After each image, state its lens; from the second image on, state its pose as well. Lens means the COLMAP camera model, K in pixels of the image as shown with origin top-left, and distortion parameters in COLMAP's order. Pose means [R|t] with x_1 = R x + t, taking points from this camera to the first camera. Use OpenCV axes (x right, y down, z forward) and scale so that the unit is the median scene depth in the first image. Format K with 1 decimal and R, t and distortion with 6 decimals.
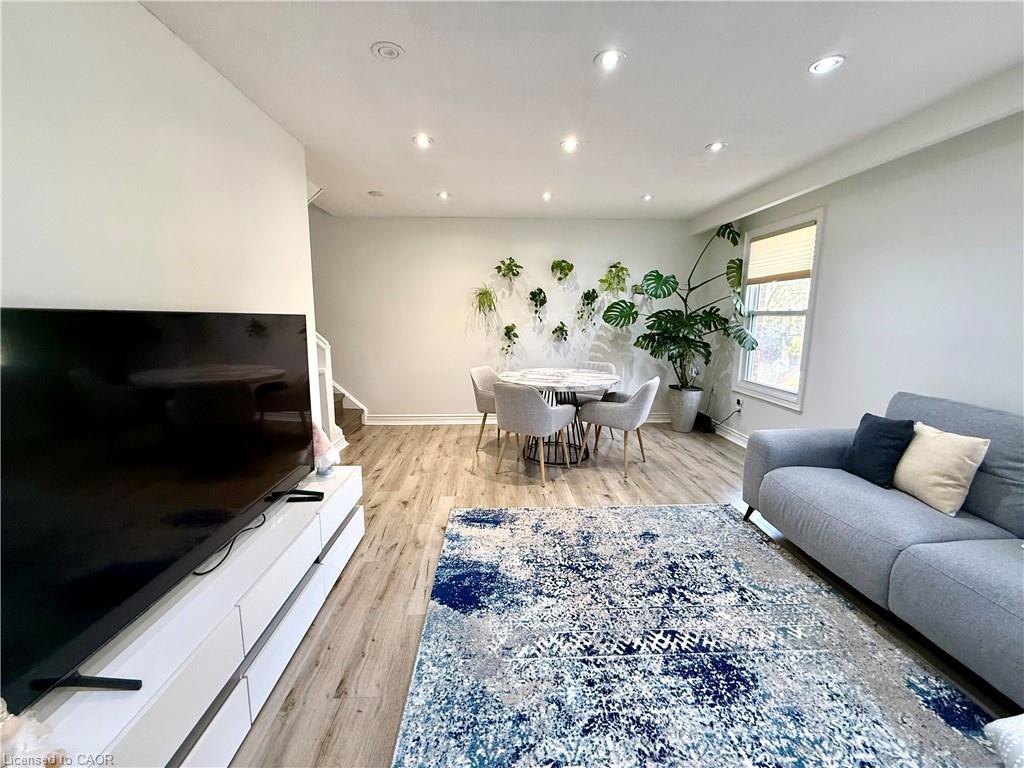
lens RADIAL K [[409.9, 0, 512.3], [0, 409.9, 381.3], [0, 0, 1]] dist [0.000866, -0.000163]
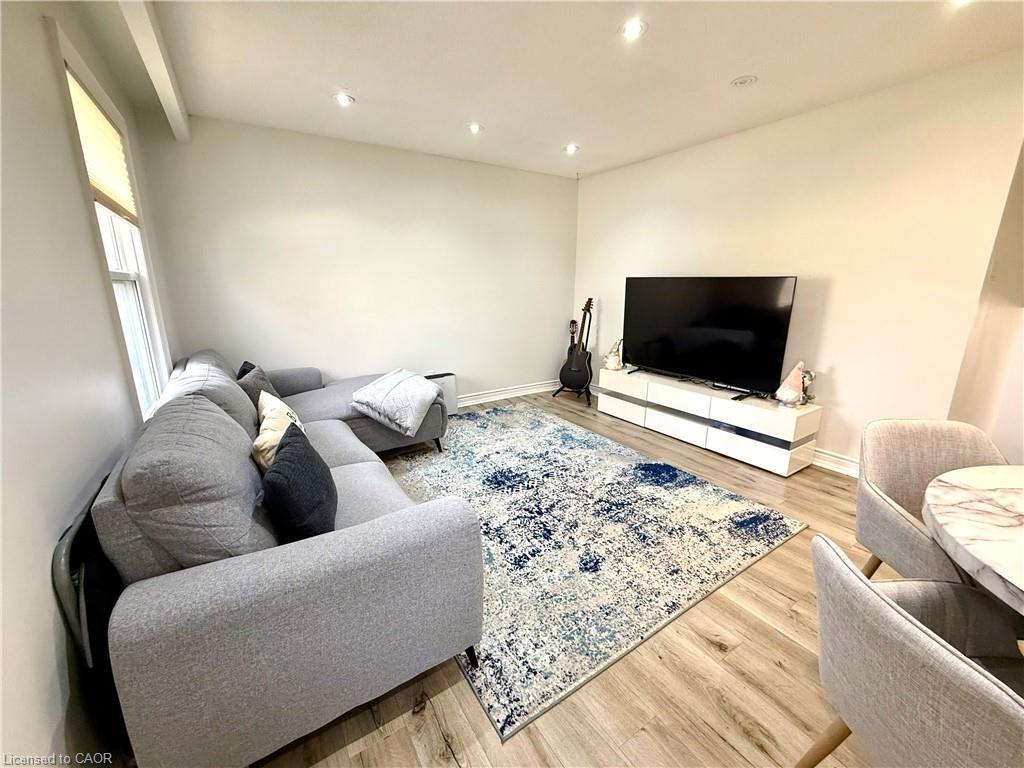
lens RADIAL K [[409.9, 0, 511.8], [0, 409.9, 381.9], [0, 0, 1]] dist [0.000866, -0.000163]
pose [[-0.861111, 0.121840, -0.493602, 0.949171], [-0.078962, 0.927031, 0.366578, -0.258754], [0.502248, 0.354640, -0.788655, 1.673261]]
